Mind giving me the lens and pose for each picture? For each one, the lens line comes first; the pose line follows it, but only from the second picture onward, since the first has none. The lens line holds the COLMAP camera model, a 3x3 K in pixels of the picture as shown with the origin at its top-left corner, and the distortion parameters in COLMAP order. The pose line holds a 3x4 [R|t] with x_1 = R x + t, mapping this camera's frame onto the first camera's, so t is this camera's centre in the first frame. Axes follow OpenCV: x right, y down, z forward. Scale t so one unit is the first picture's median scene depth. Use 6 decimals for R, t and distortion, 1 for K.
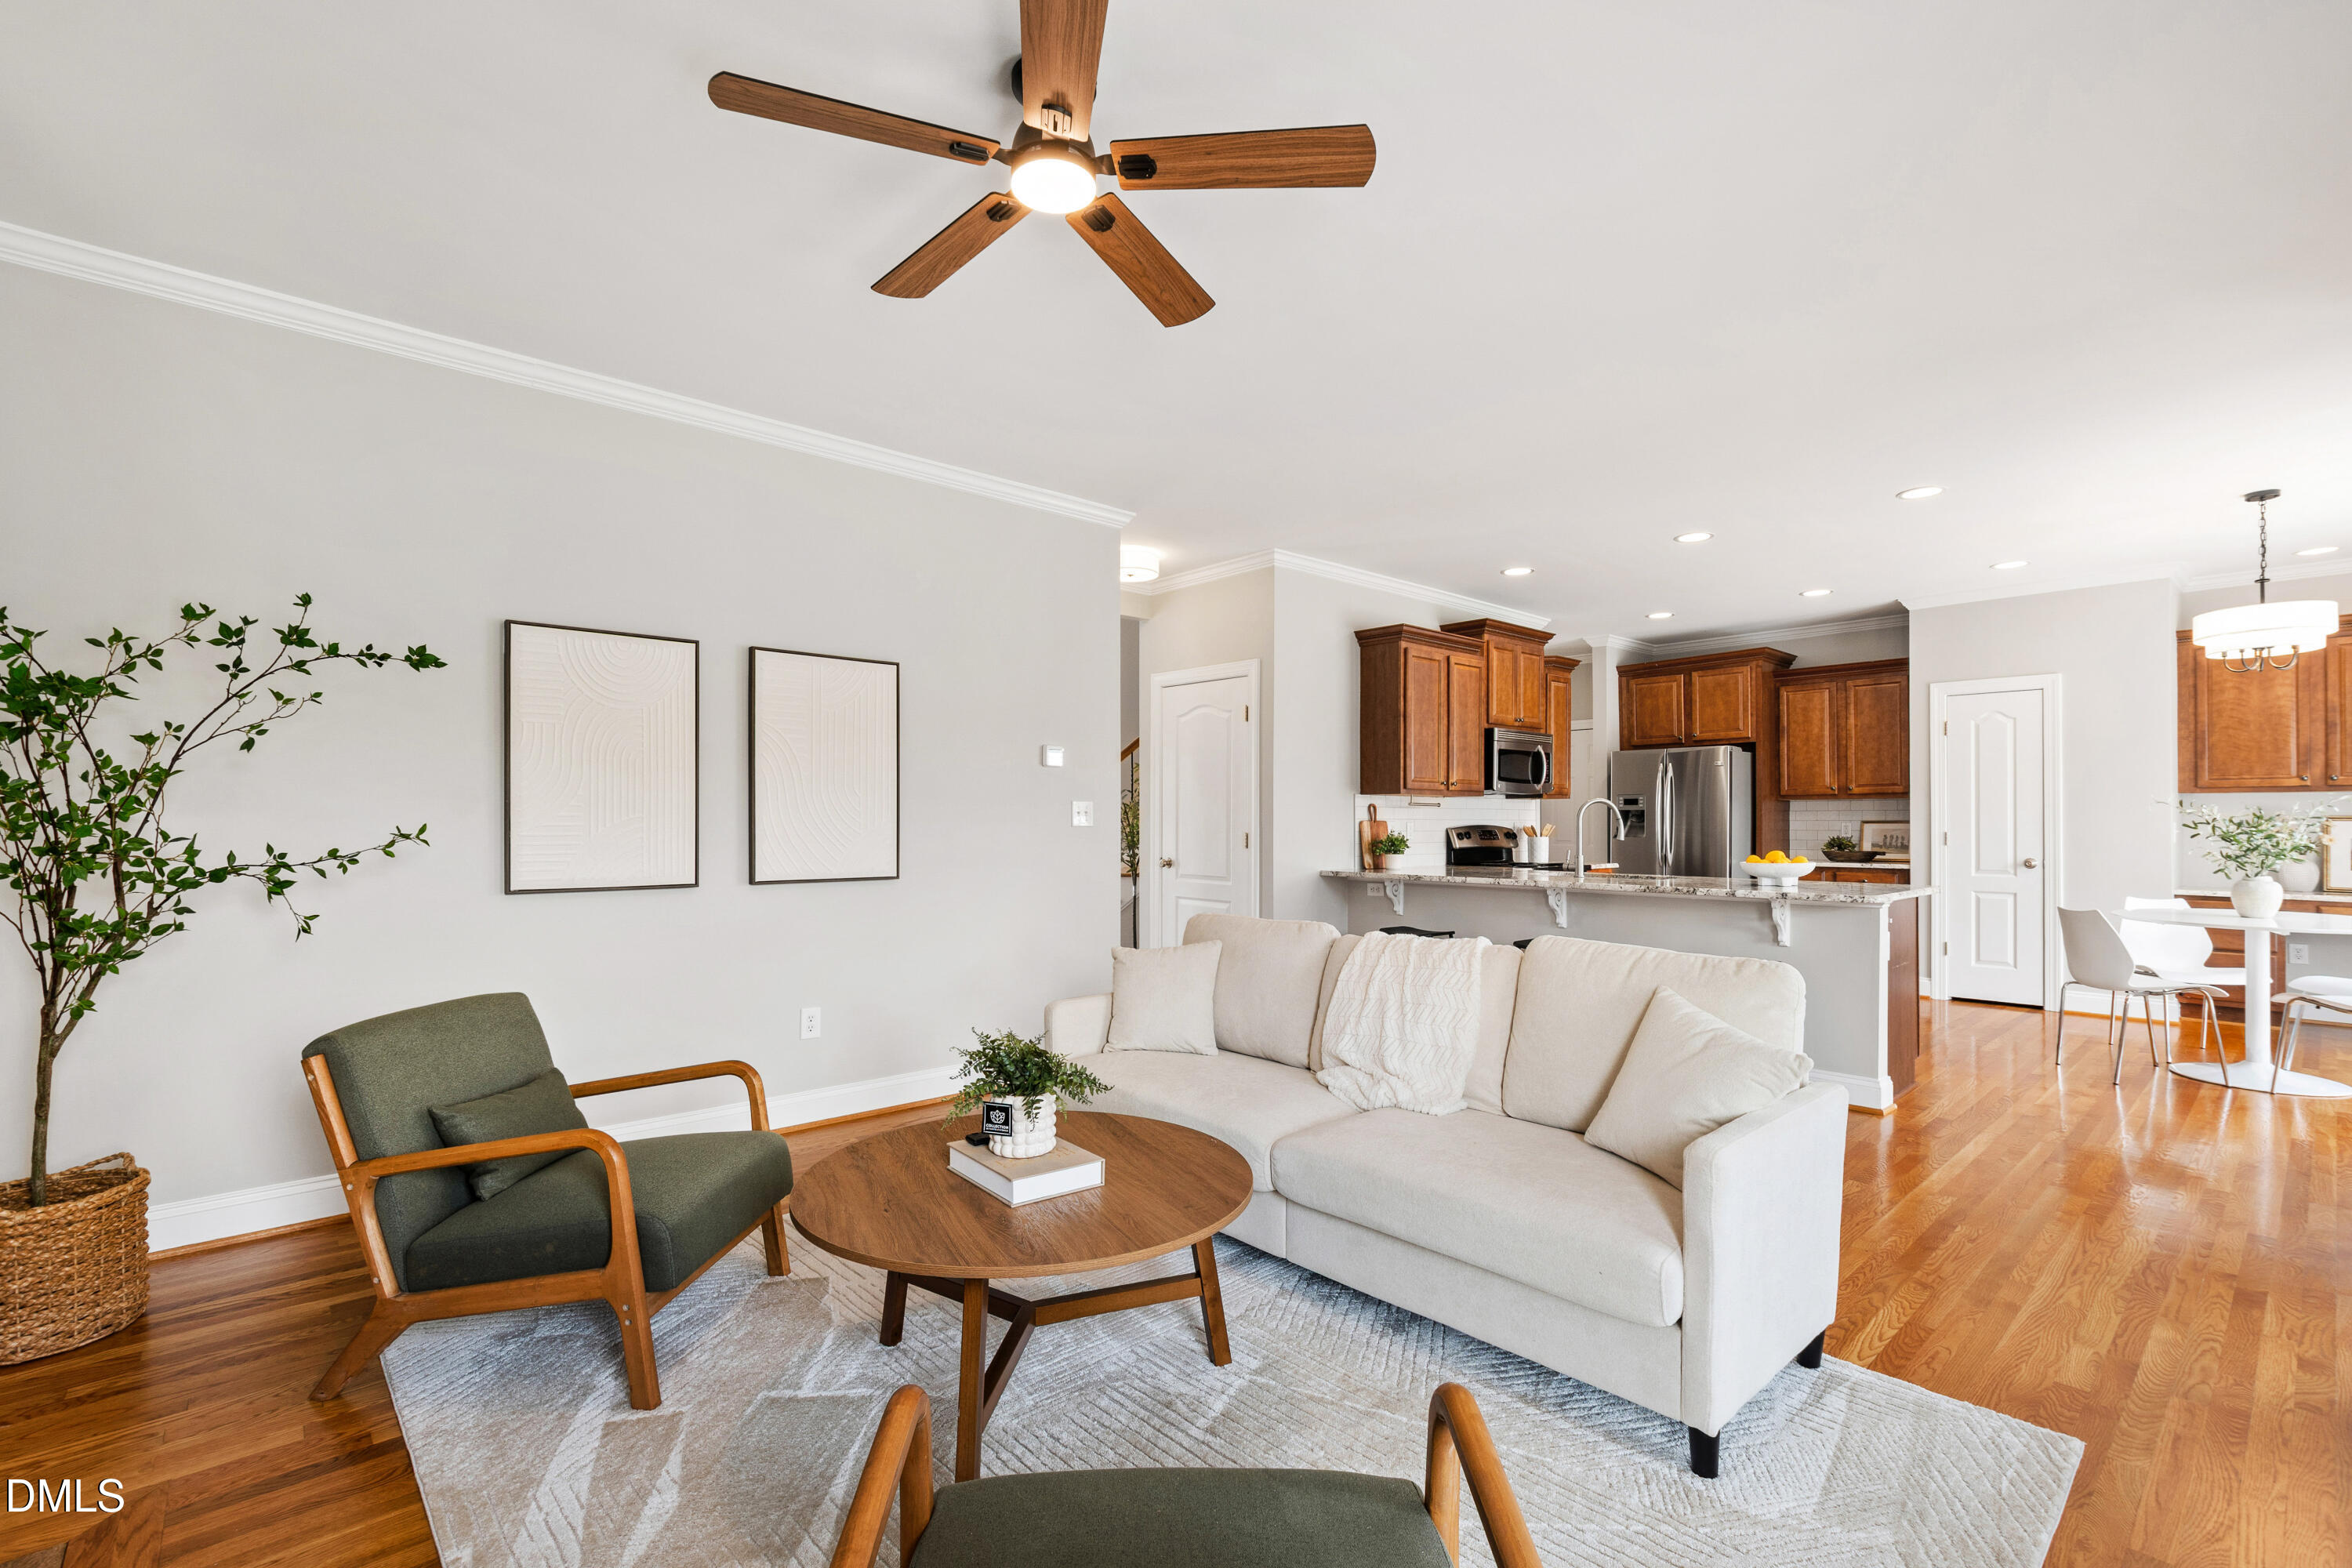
lens RADIAL K [[1037.4, 0, 1161.7], [0, 1037.4, 806.9], [0, 0, 1]] dist [0.001975, 0.000395]
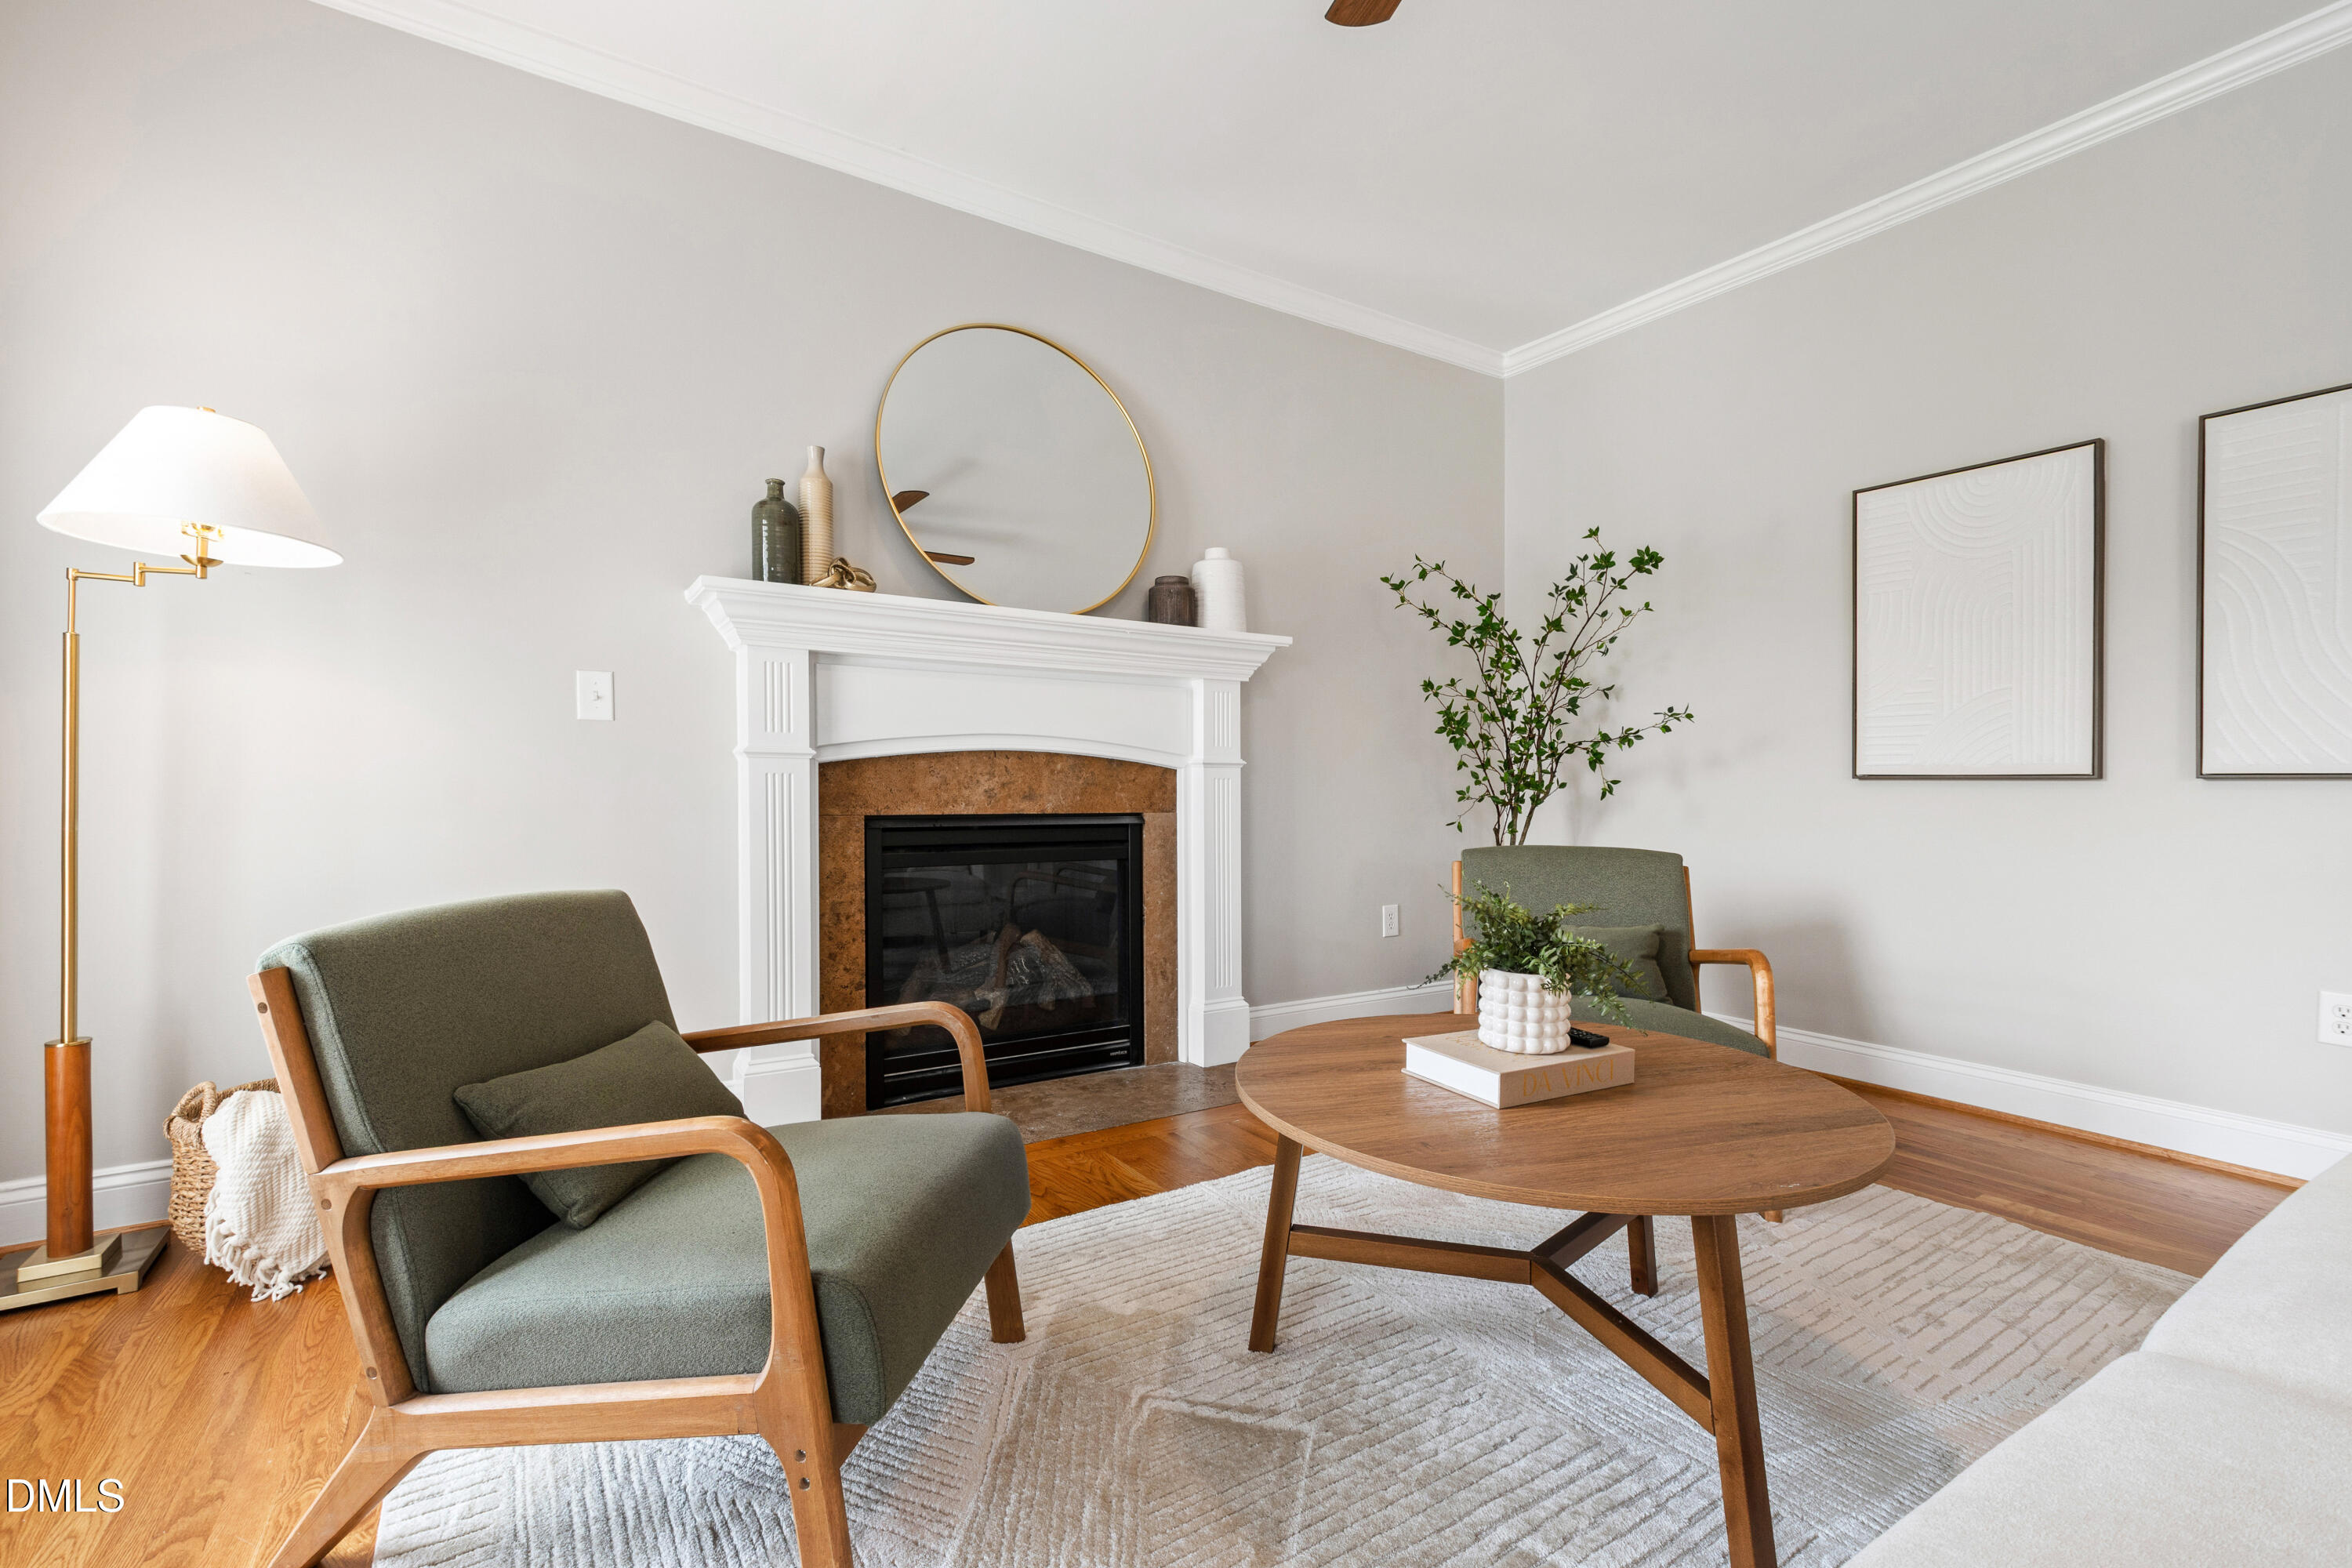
lens RADIAL K [[1029.8, 0, 1176.0], [0, 1029.8, 784.0], [0, 0, 1]] dist [0.000165, 0.000012]
pose [[-0.153307, -0.001045, -0.988178, 0.396138], [0.003858, 0.999991, -0.001656, 0.086771], [0.988171, -0.004067, -0.153302, 0.531255]]
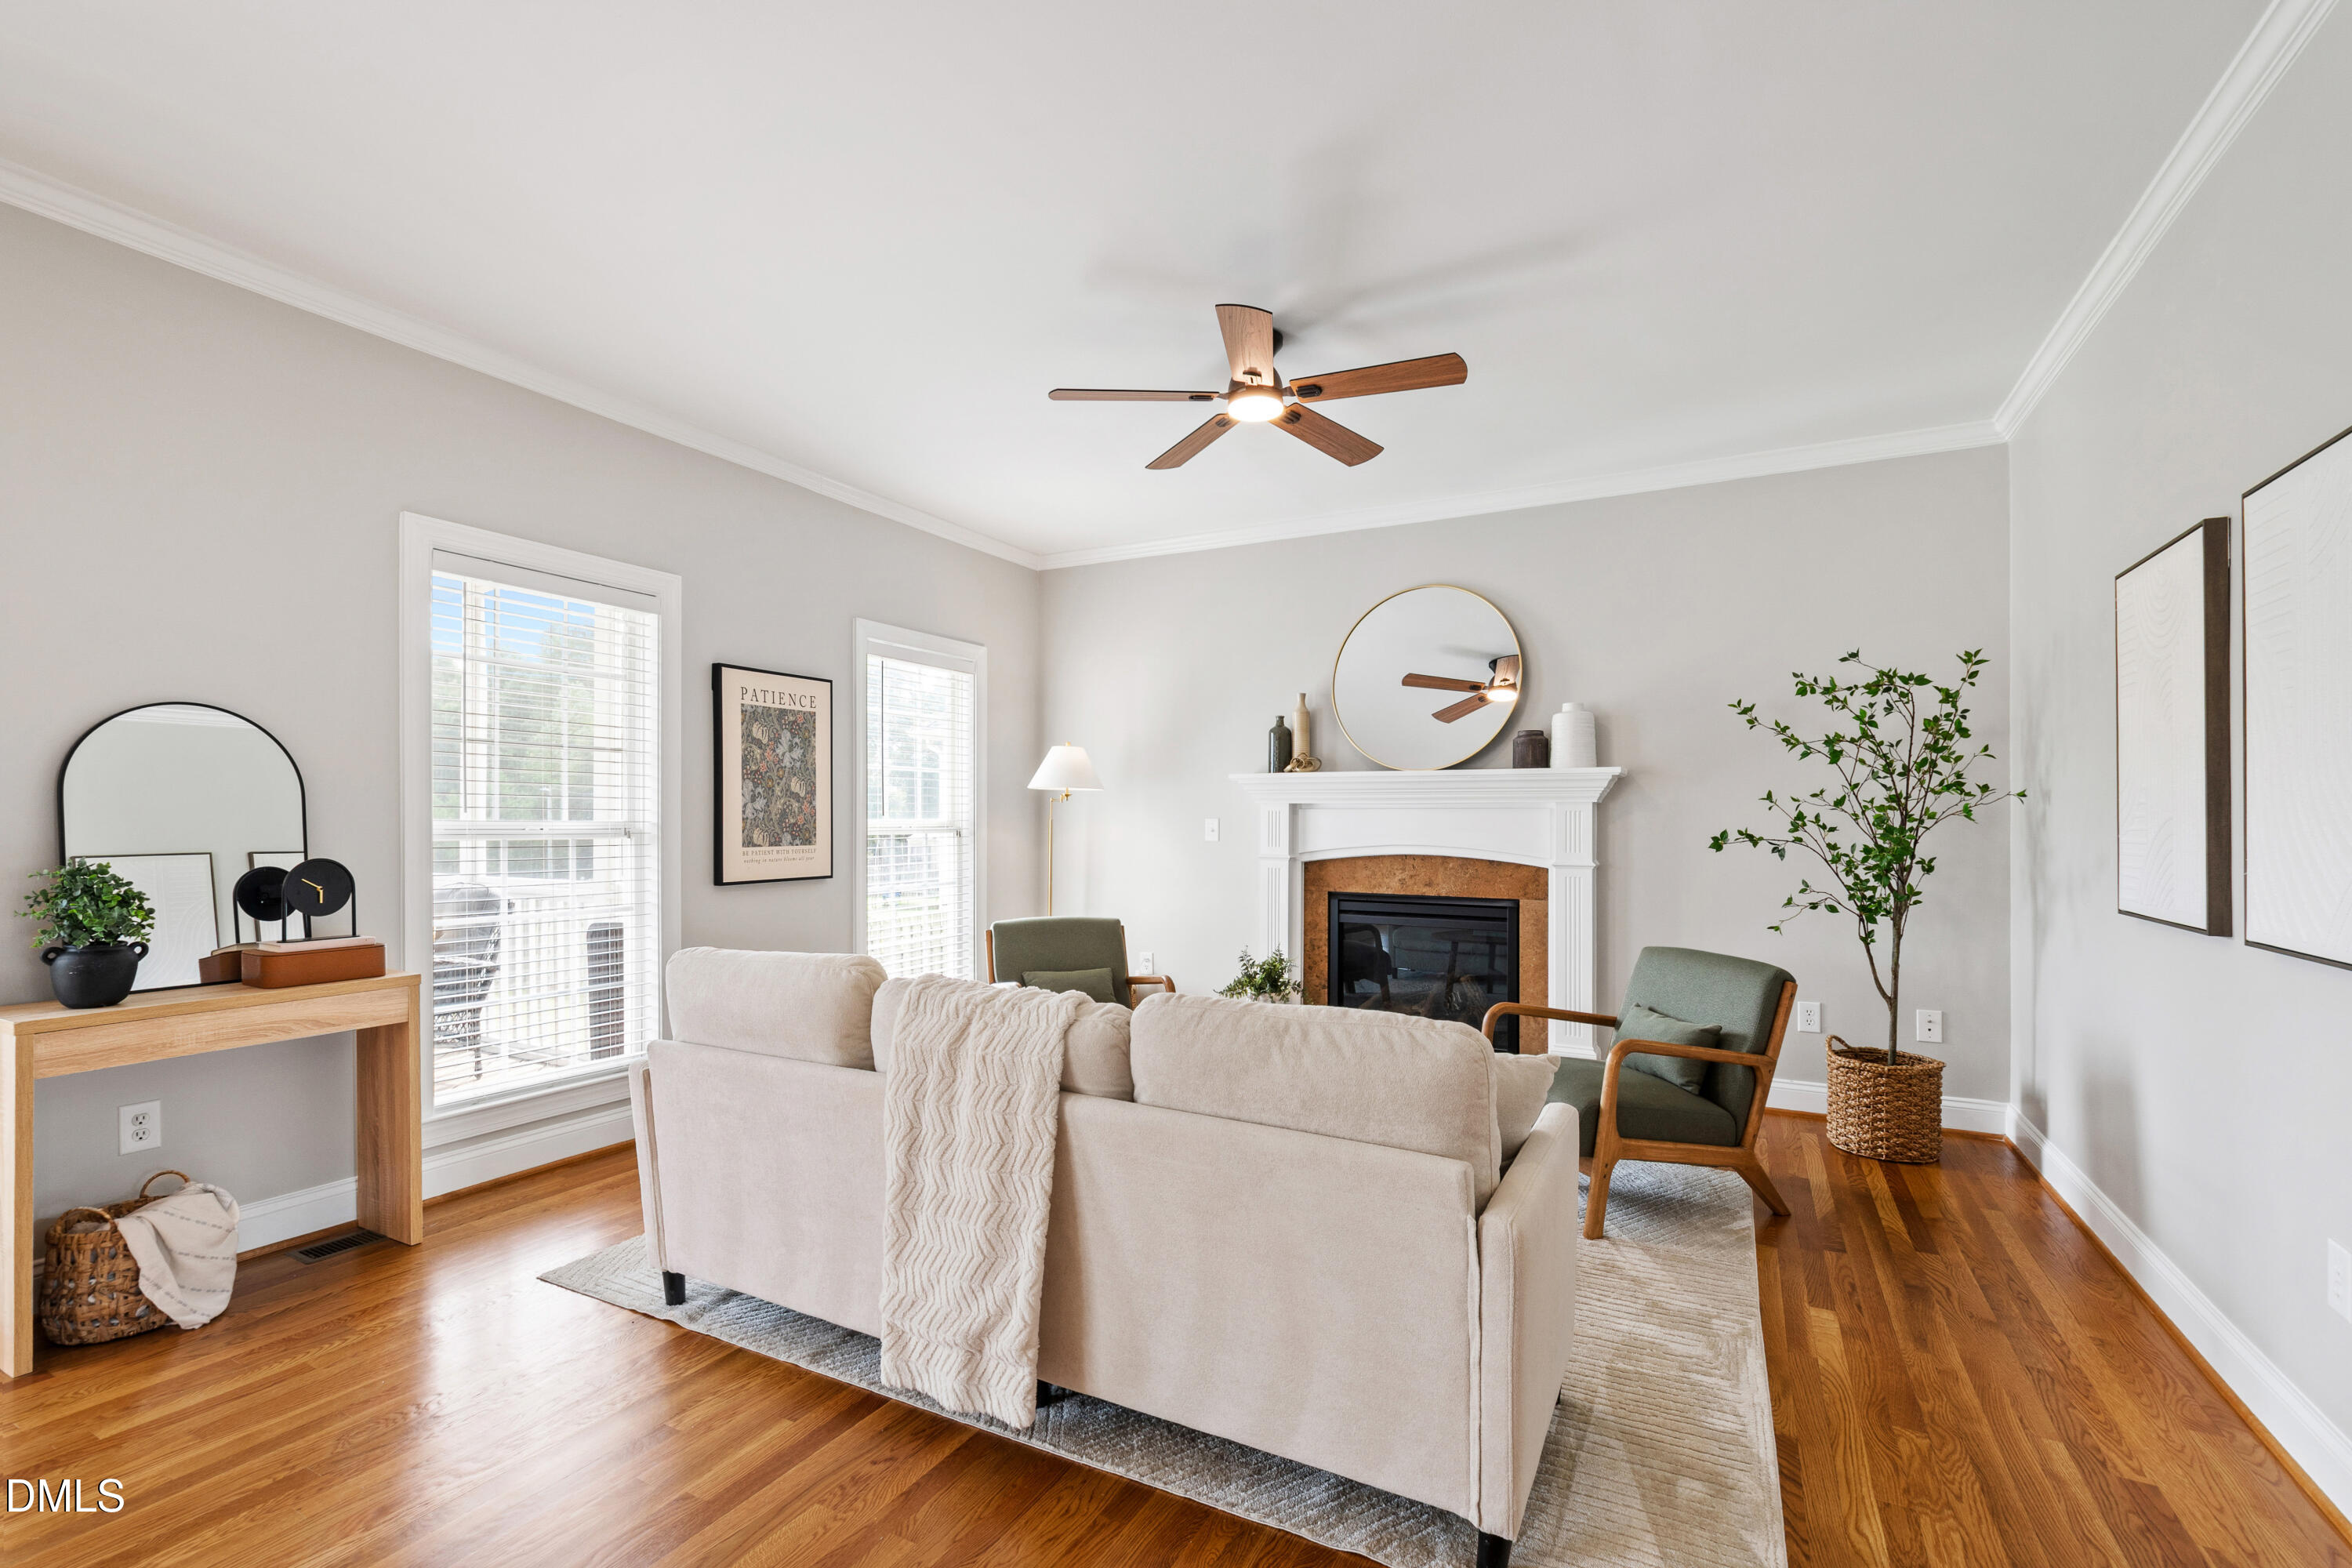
lens RADIAL K [[1037.4, 0, 1161.7], [0, 1037.4, 806.9], [0, 0, 1]] dist [0.001975, 0.000395]
pose [[-0.941815, -0.005129, -0.336093, 0.349044], [0.001366, 0.999817, -0.019084, 0.018895], [0.336129, -0.018433, -0.941636, 1.442291]]
